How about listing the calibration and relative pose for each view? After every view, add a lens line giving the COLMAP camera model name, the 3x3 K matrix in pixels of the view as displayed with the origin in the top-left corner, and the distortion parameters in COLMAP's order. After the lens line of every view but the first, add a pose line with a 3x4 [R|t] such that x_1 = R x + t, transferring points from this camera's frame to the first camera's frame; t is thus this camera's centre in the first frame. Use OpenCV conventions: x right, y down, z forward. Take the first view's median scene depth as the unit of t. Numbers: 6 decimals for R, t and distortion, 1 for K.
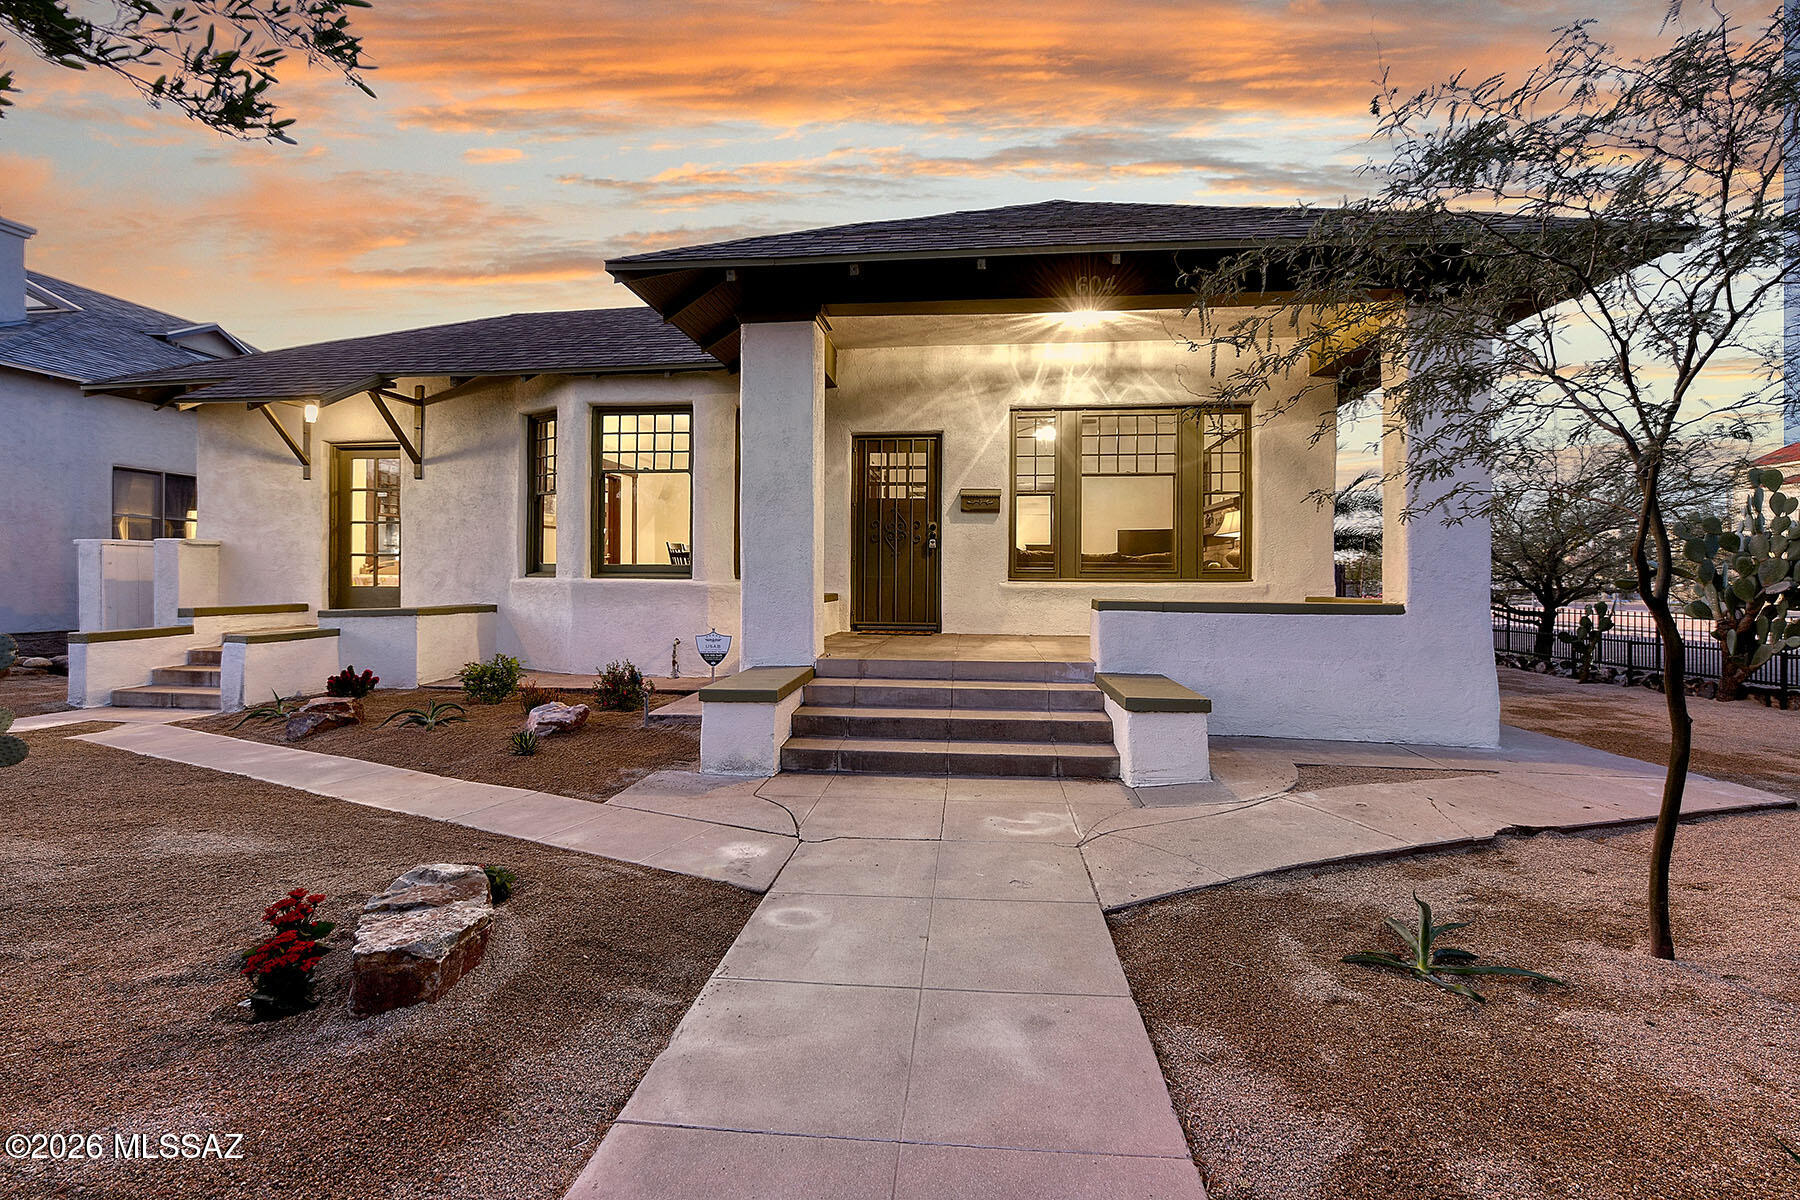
lens RADIAL K [[777.0, 0, 903.5], [0, 777.0, 607.3], [0, 0, 1]] dist [-0.021109, 0.000158]
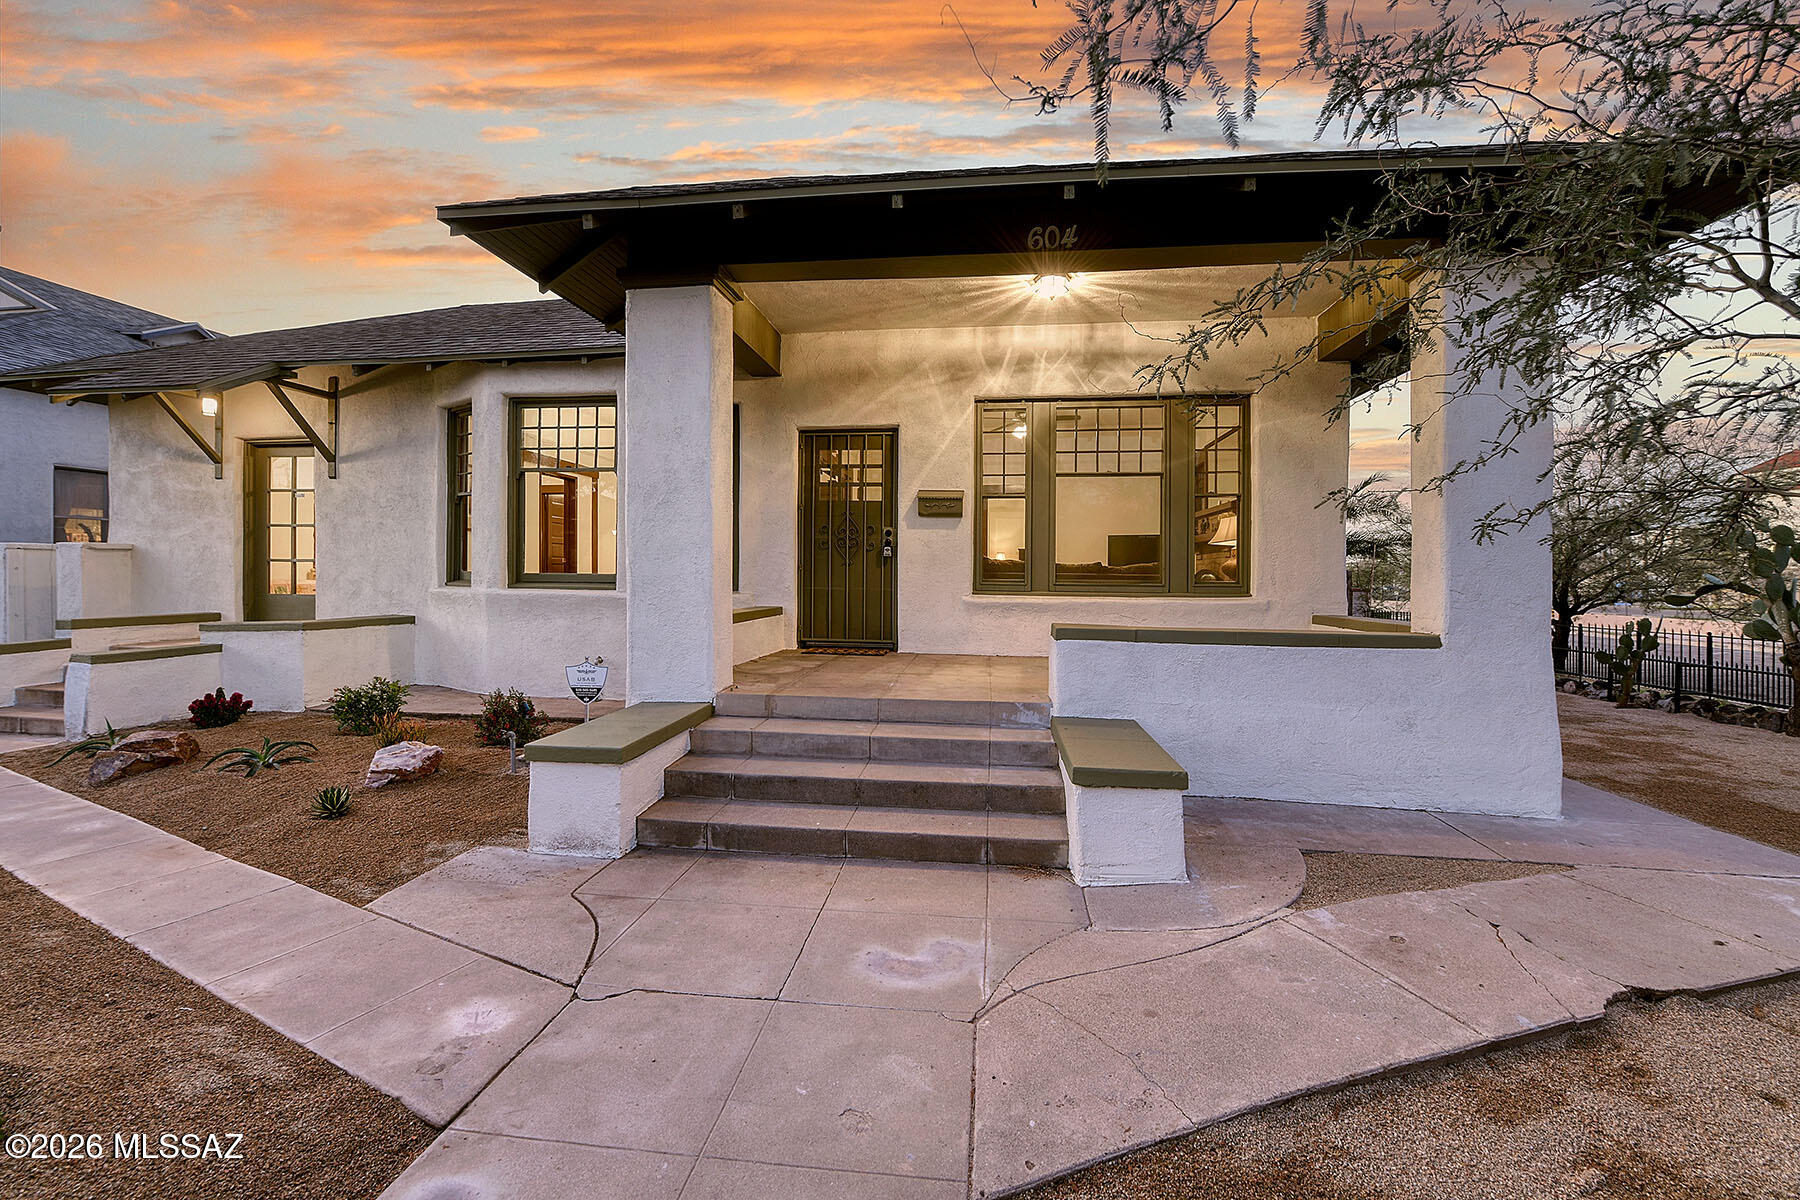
lens RADIAL K [[741.3, 0, 900.0], [0, 741.3, 600.0], [0, 0, 1]] dist [-0.022257, -0.000475]
pose [[0.999634, 0.006324, -0.026306, 0.076615], [-0.006490, 0.999959, -0.006240, -0.021973], [0.026266, 0.006409, 0.999634, 0.156665]]
